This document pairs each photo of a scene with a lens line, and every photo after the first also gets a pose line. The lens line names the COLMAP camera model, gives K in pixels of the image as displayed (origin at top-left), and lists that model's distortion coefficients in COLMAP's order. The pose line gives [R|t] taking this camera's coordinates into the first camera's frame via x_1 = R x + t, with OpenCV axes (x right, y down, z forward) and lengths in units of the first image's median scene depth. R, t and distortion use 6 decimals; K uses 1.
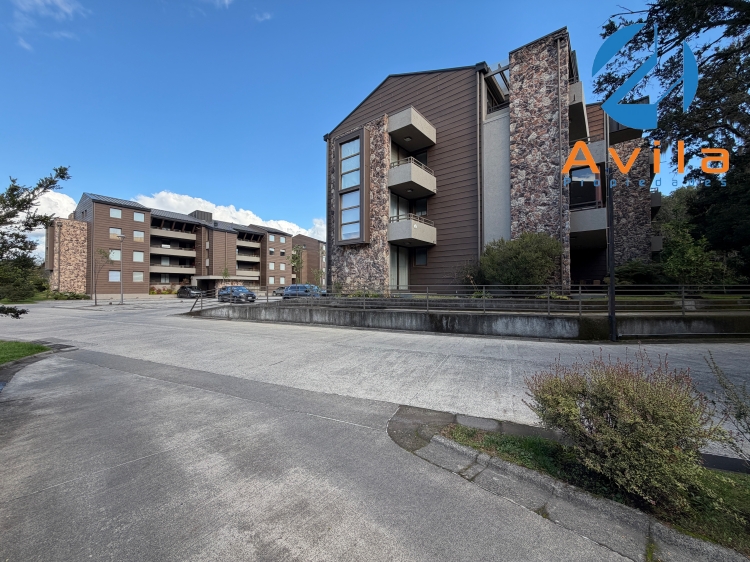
lens RADIAL K [[297.6, 0, 373.3], [0, 297.6, 282.3], [0, 0, 1]] dist [0.000803, -0.000371]
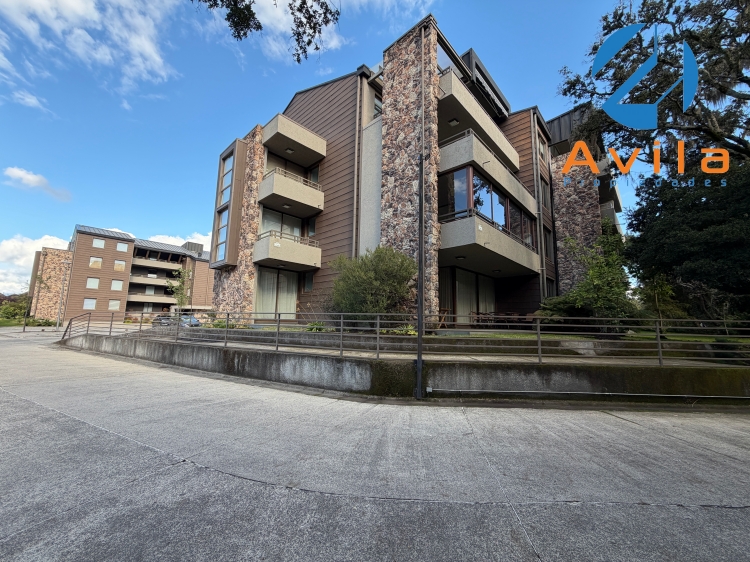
lens RADIAL K [[297.6, 0, 373.3], [0, 297.6, 282.3], [0, 0, 1]] dist [0.000803, -0.000371]
pose [[0.995868, 0.009224, -0.090338, 0.481613], [-0.019659, 0.993135, -0.115308, 0.010886], [0.088654, 0.116608, 0.989213, 0.191494]]
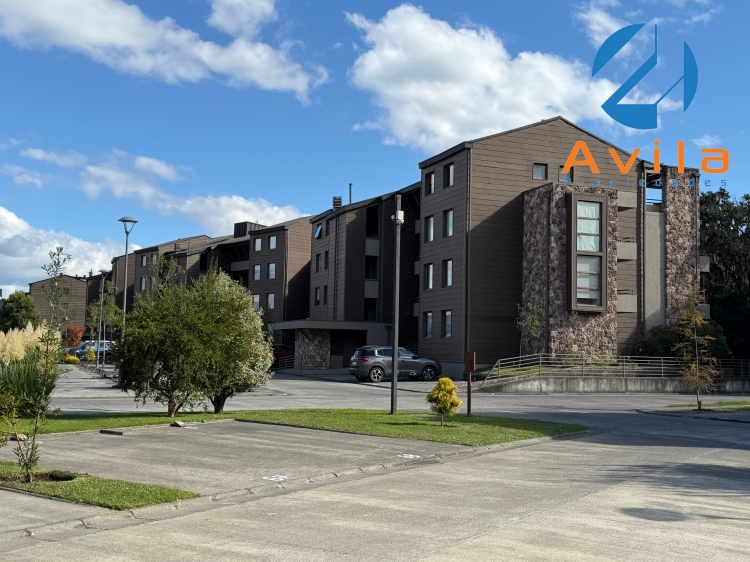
lens RADIAL K [[885.1, 0, 375.0], [0, 885.1, 281.0], [0, 0, 1]] dist [0.144492, -0.368904]
pose [[0.516947, 0.080152, 0.852257, -3.051994], [-0.040431, 0.996782, -0.069220, 0.001502], [-0.855062, 0.001326, 0.518524, 0.113715]]
